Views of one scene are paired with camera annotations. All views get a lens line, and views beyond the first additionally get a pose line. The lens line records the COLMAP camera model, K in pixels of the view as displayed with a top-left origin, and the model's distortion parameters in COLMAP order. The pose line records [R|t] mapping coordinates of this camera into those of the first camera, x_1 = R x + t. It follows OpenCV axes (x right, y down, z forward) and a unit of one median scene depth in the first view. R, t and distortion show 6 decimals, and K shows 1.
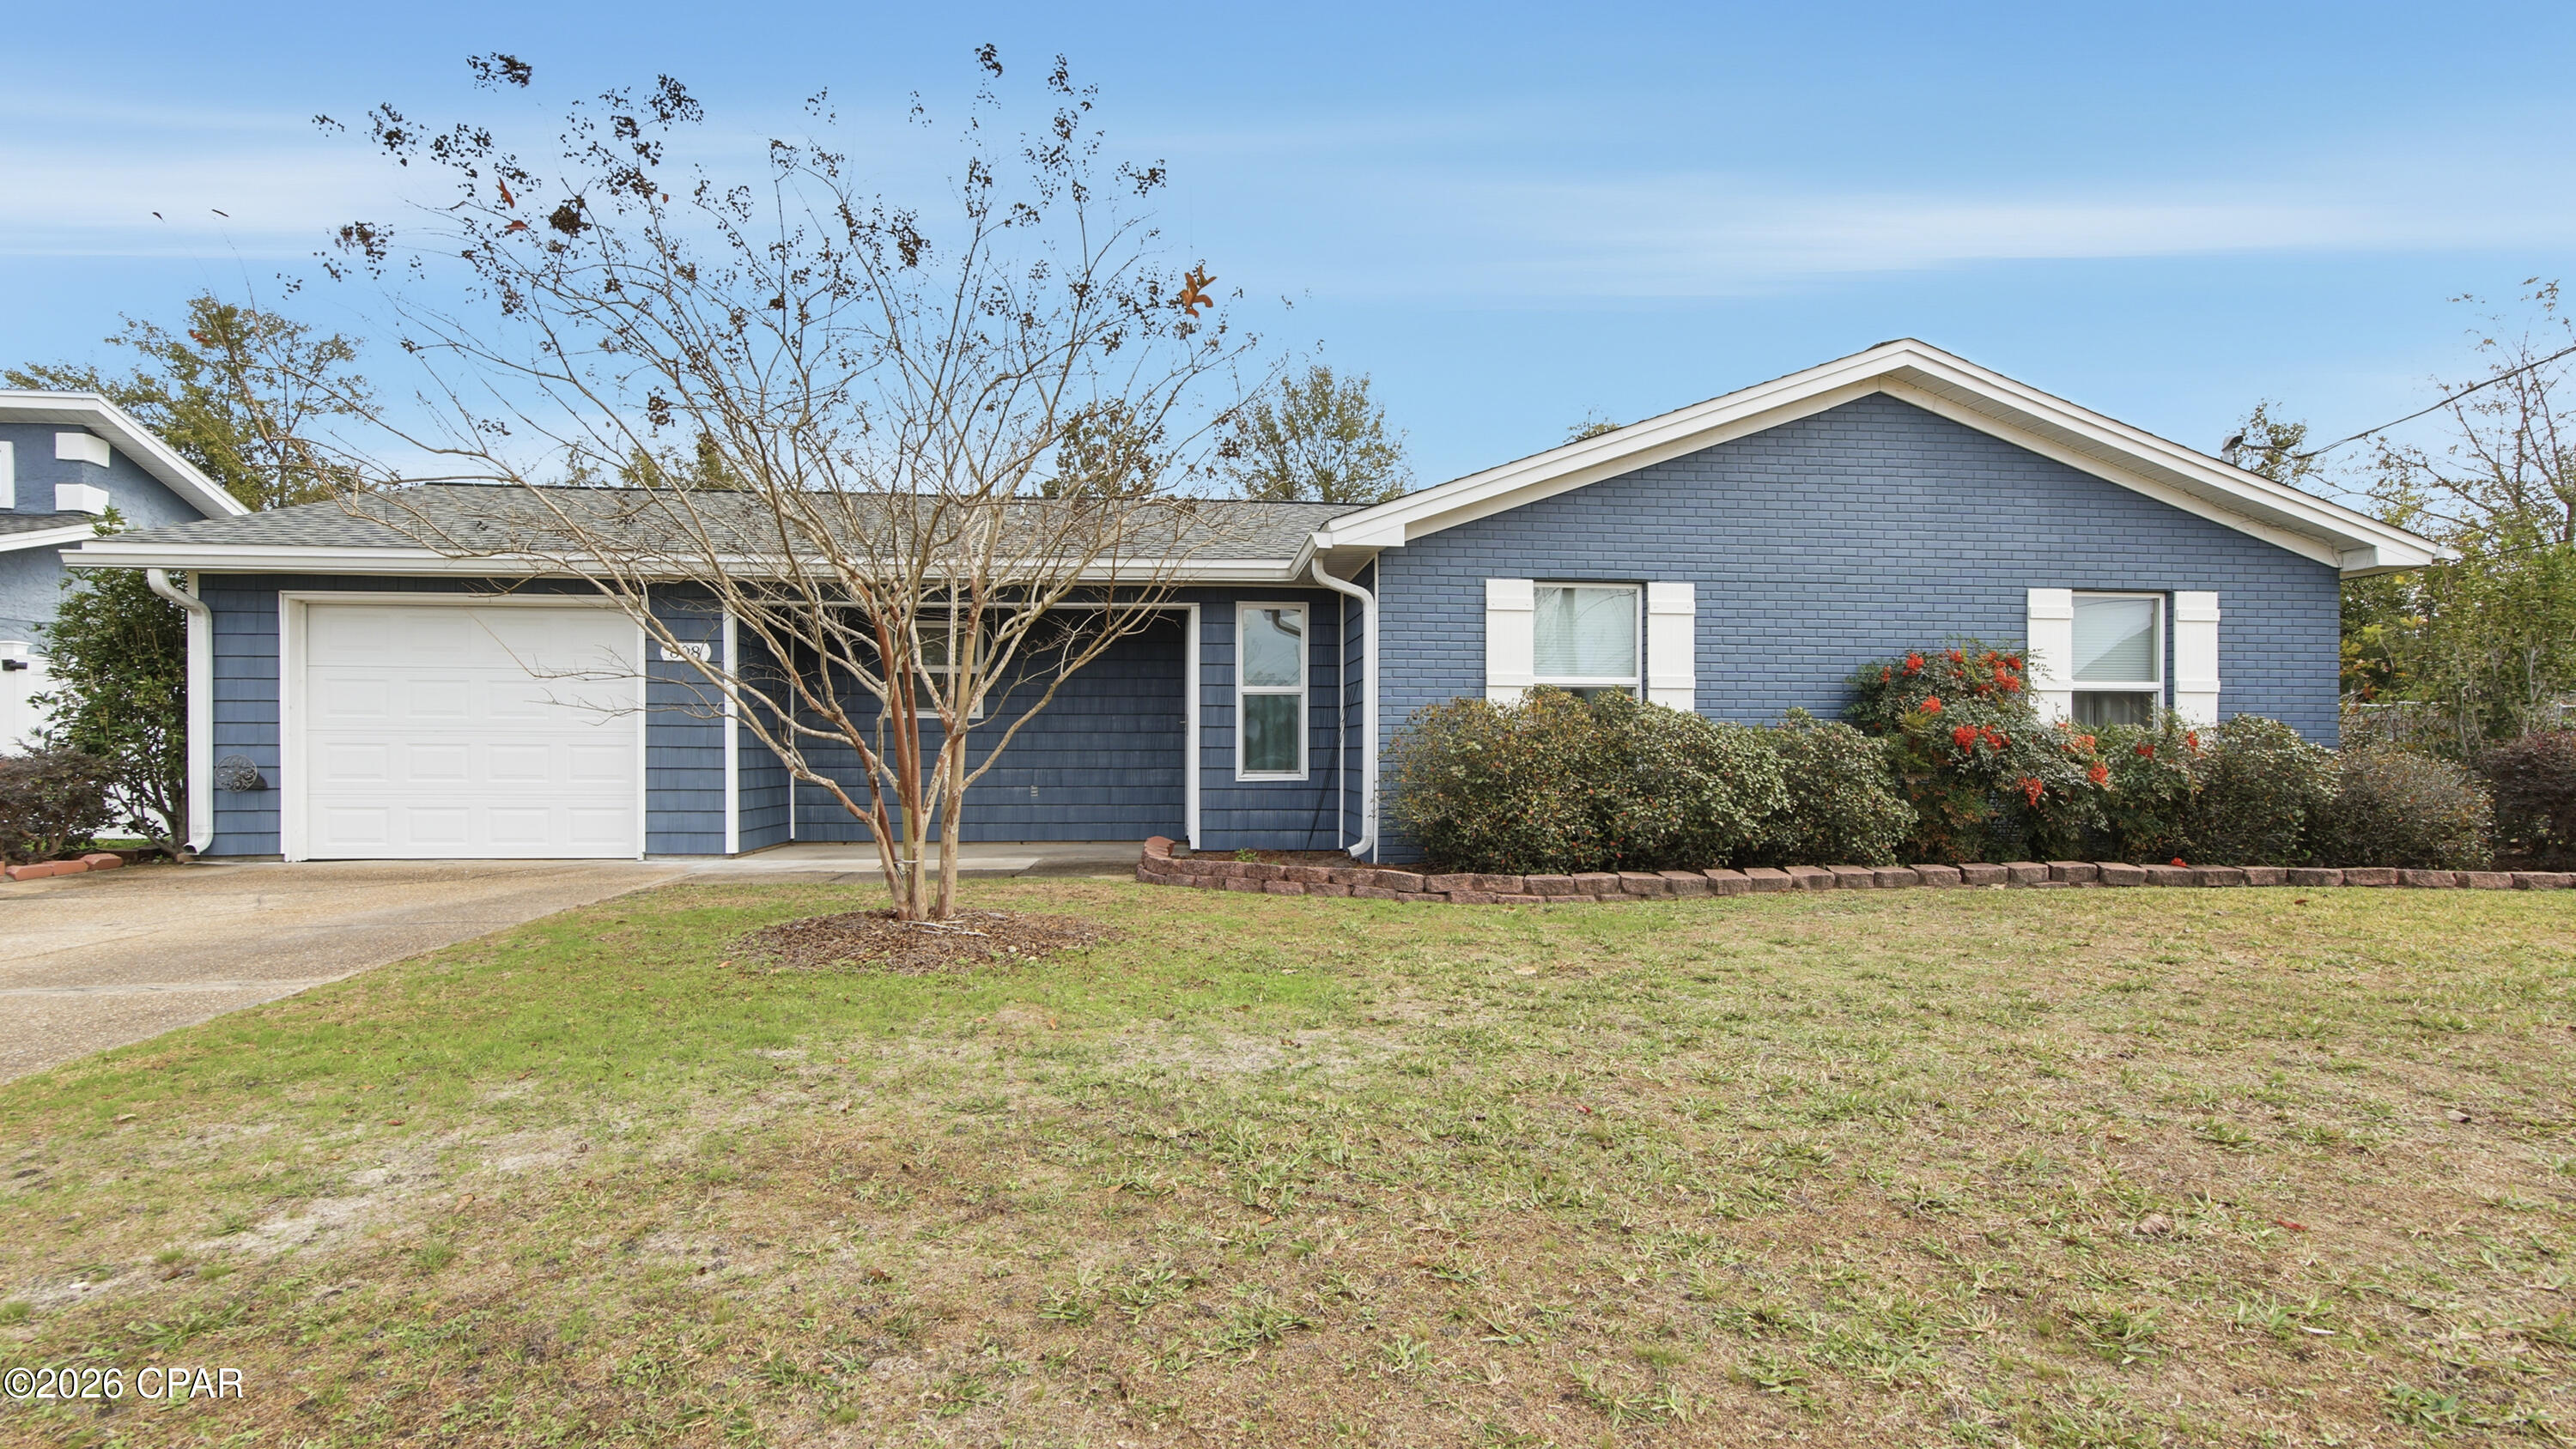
lens RADIAL K [[1177.7, 0, 1277.8], [0, 1177.7, 720.4], [0, 0, 1]] dist [-0.005495, 0.000430]
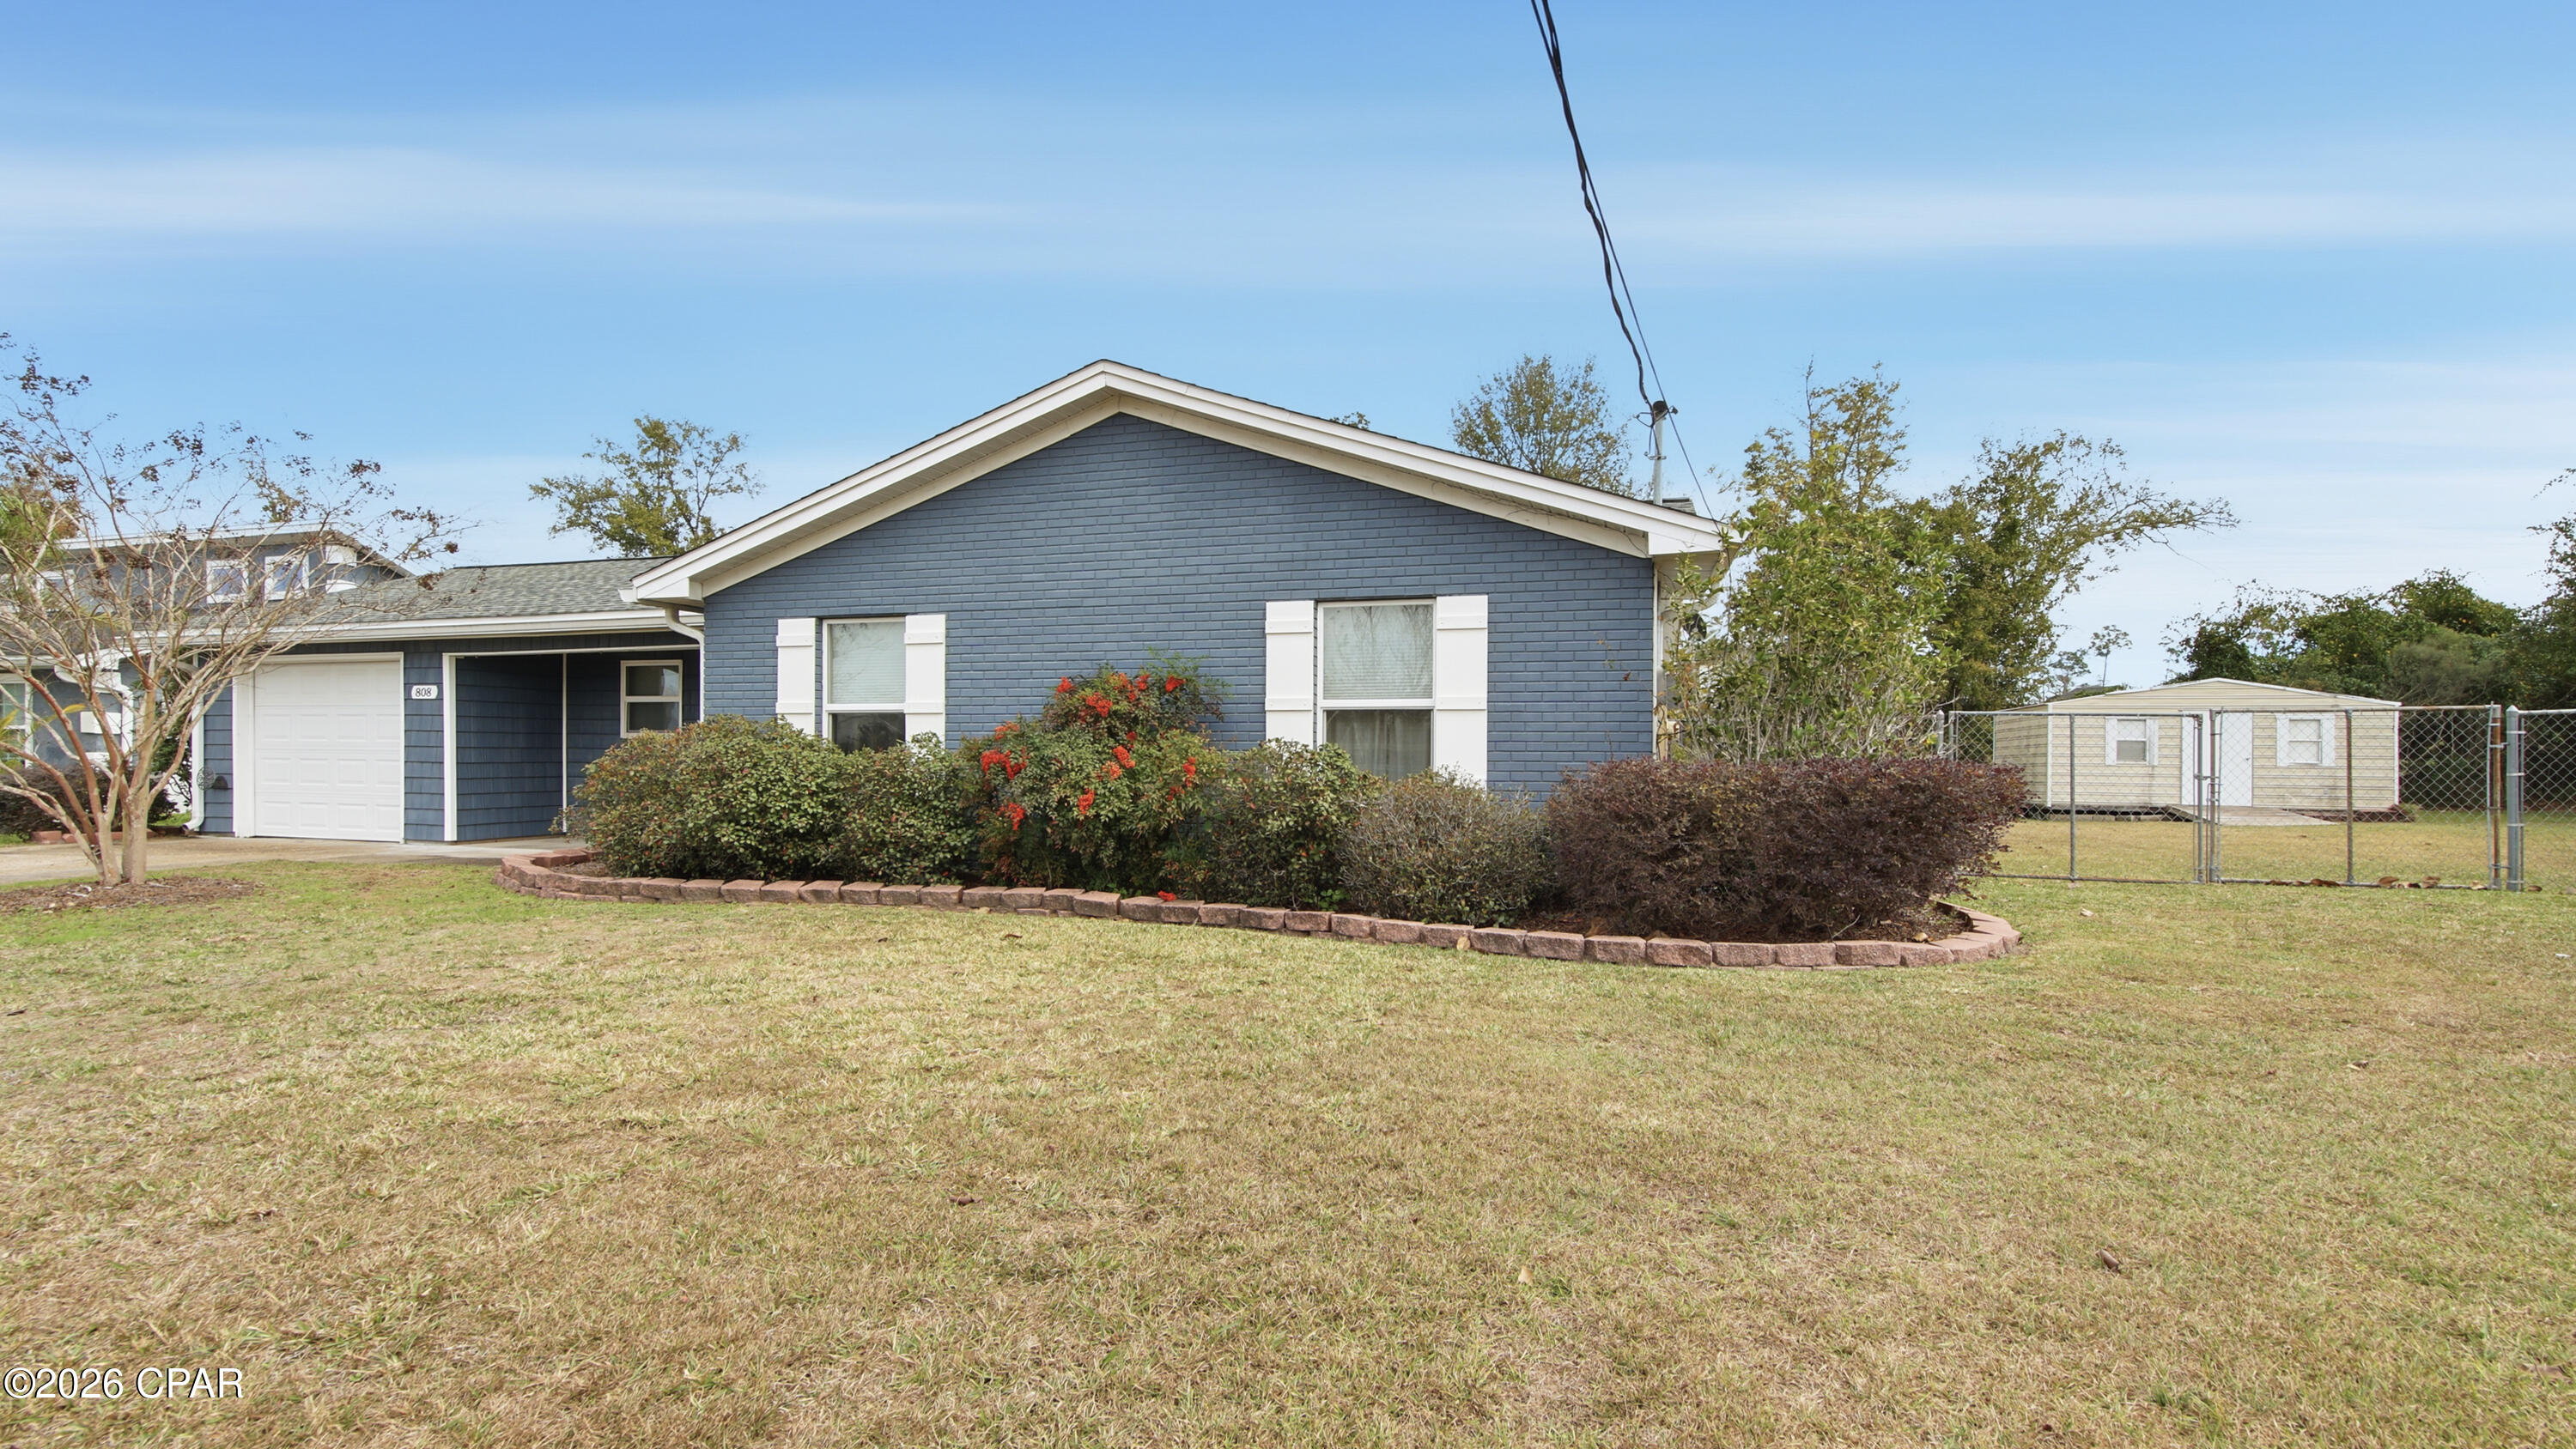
lens RADIAL K [[1177.7, 0, 1264.8], [0, 1177.7, 735.9], [0, 0, 1]] dist [-0.005495, 0.000430]
pose [[0.923732, -0.003773, -0.383021, 0.996308], [0.008061, 0.999922, 0.009589, -0.013940], [0.382955, -0.011945, 0.923690, 0.124247]]
